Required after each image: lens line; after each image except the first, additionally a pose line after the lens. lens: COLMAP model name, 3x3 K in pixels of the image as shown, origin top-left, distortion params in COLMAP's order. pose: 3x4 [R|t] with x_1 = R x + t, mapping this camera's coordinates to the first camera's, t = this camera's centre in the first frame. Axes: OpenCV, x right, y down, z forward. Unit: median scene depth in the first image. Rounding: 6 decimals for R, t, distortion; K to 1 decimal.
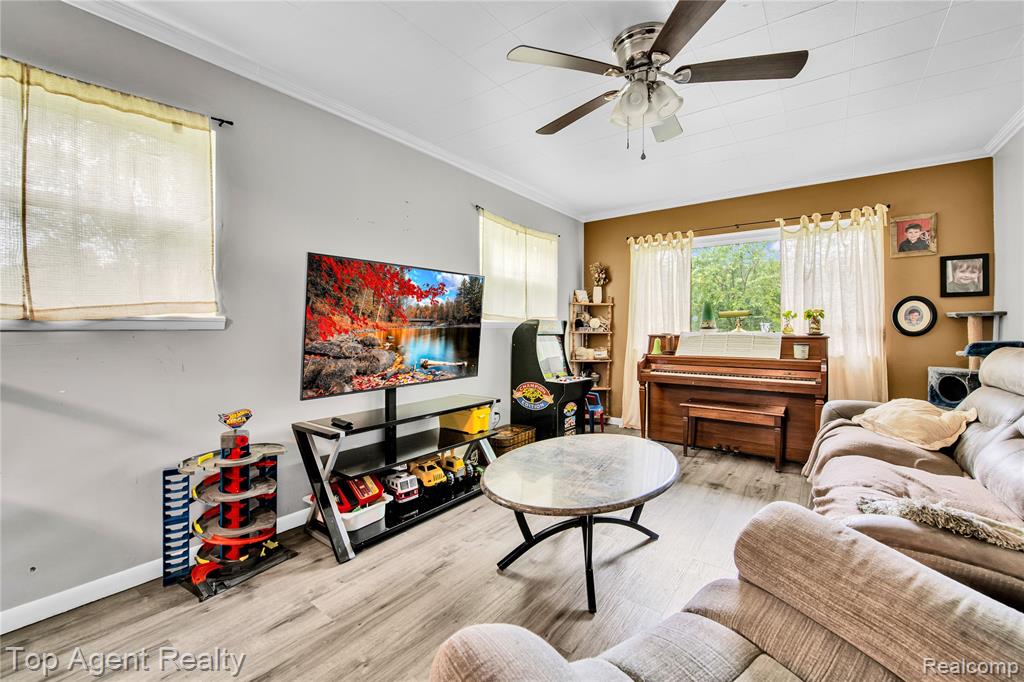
lens RADIAL K [[426.4, 0, 515.4], [0, 426.4, 332.2], [0, 0, 1]] dist [-0.012214, -0.000361]
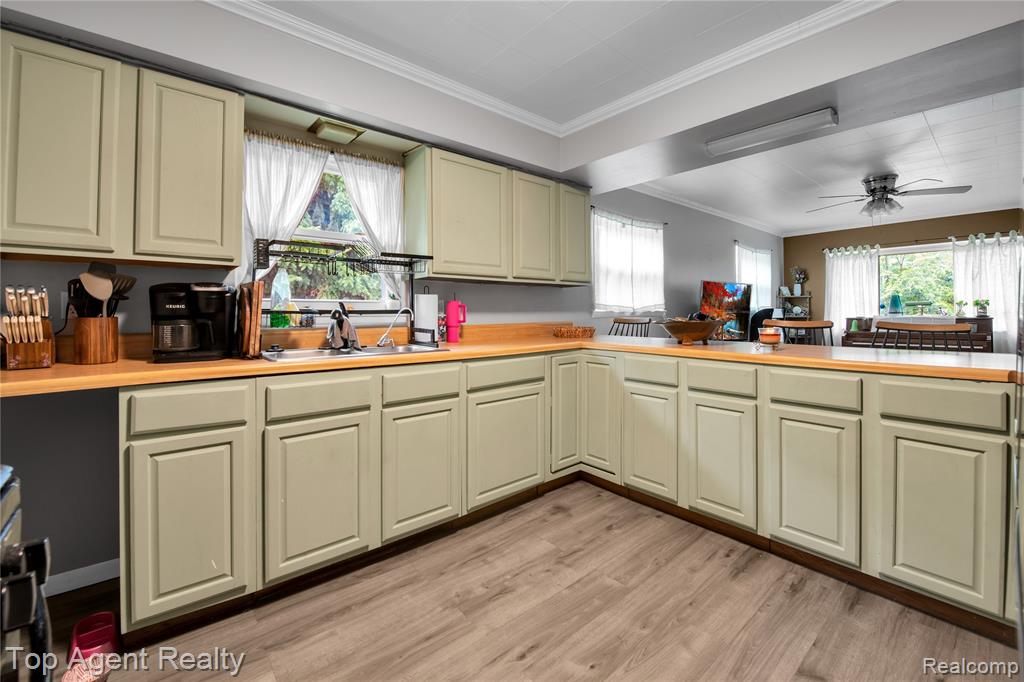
lens RADIAL K [[426.4, 0, 529.9], [0, 426.4, 312.3], [0, 0, 1]] dist [-0.012214, -0.000361]
pose [[0.976032, -0.010552, -0.217369, -0.491208], [0.007170, 0.999841, -0.016341, 0.003136], [0.217507, 0.014391, 0.975953, -0.739449]]
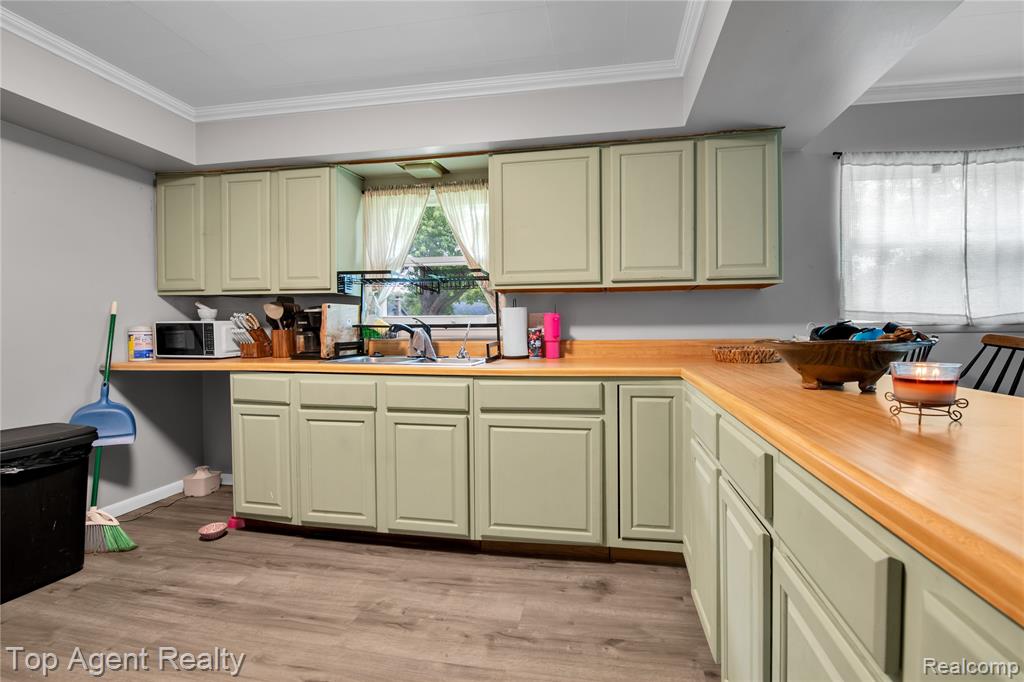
lens RADIAL K [[426.4, 0, 514.5], [0, 426.4, 333.9], [0, 0, 1]] dist [-0.012214, -0.000361]
pose [[0.452758, 0.007249, -0.891604, -0.231057], [-0.004679, 0.999972, 0.005754, 0.000061], [0.891621, 0.001567, 0.452779, -0.435916]]
